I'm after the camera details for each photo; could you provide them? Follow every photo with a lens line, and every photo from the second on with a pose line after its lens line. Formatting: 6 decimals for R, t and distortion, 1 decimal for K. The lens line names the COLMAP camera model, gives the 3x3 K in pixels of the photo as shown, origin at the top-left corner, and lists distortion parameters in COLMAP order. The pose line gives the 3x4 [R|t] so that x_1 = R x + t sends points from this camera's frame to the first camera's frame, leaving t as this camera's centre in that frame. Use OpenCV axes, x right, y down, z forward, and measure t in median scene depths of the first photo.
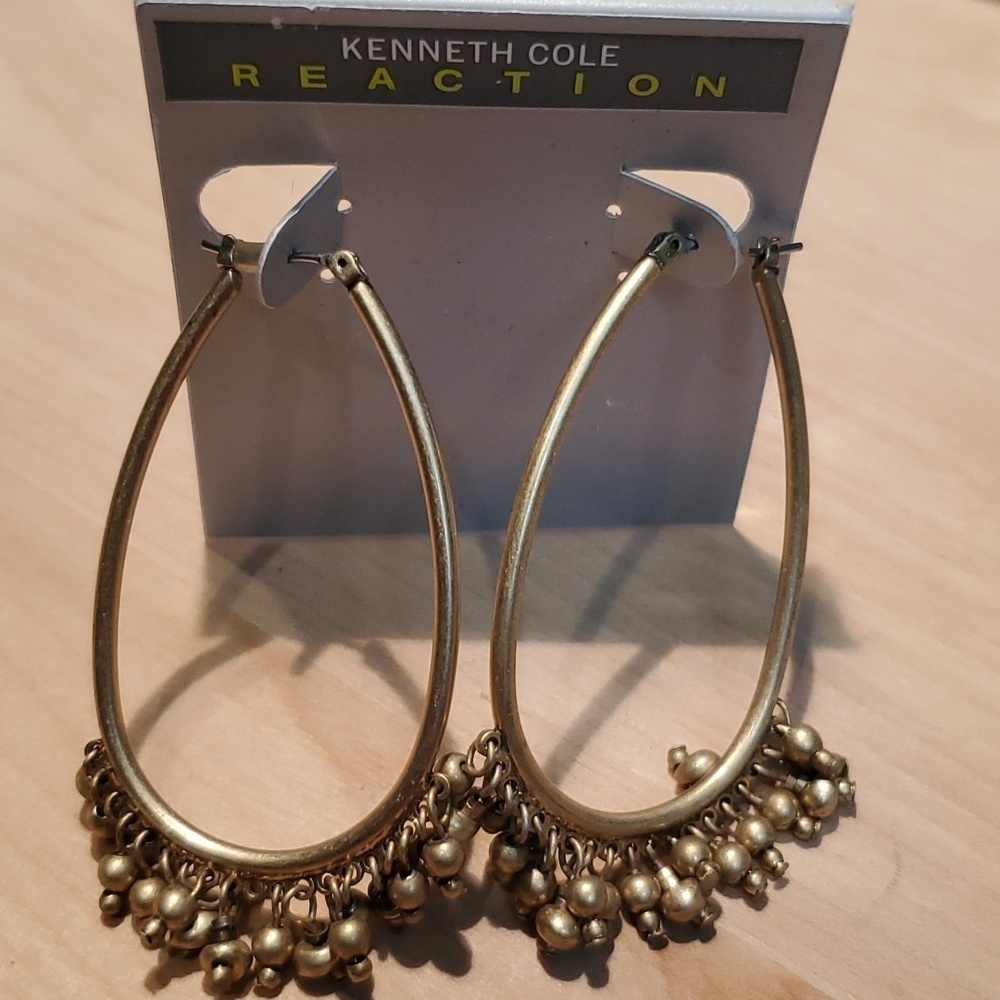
lens RADIAL K [[2166.9, 0, 500.0], [0, 2166.9, 500.0], [0, 0, 1]] dist [0.465307, -3.536994]
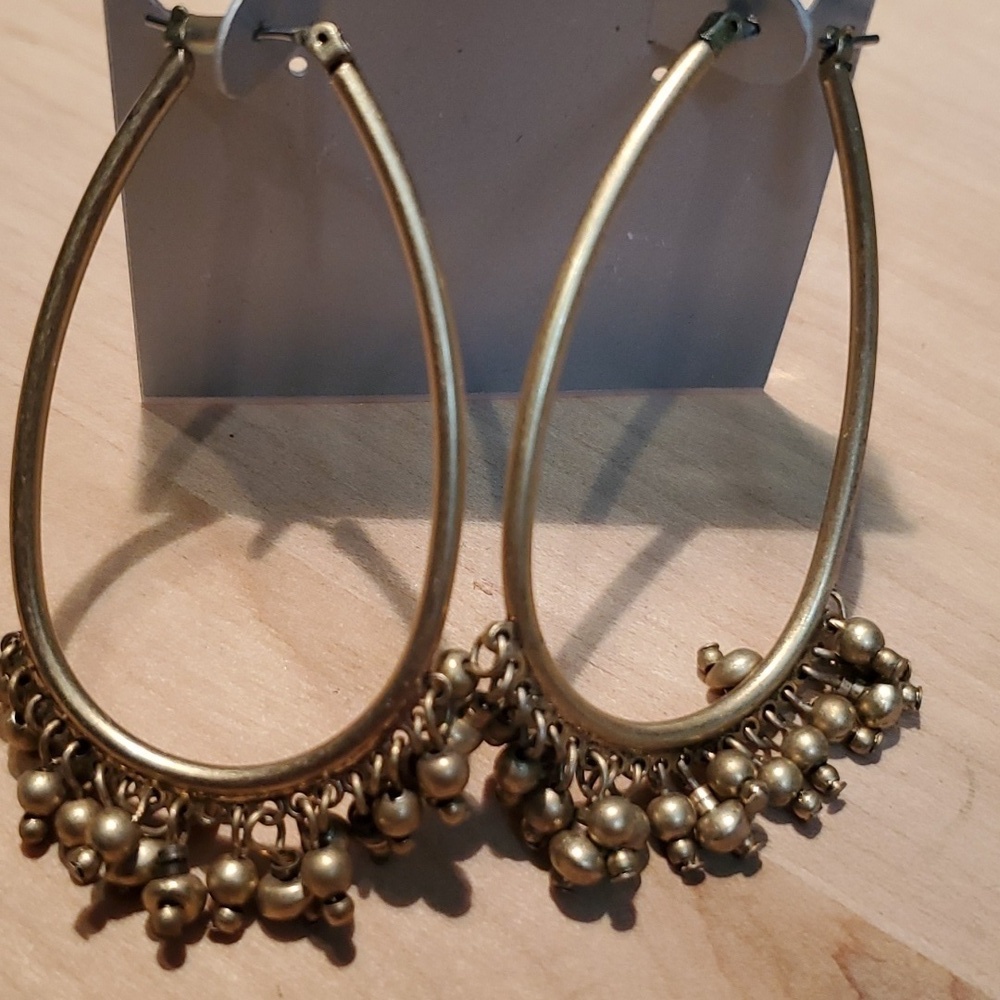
lens RADIAL K [[2166.9, 0, 500.0], [0, 2166.9, 500.0], [0, 0, 1]] dist [0.465307, -3.536994]
pose [[0.999085, 0.007596, 0.042080, -0.038037], [-0.009202, 0.999231, 0.038121, 0.027532], [-0.041758, -0.038473, 0.998387, 0.177072]]
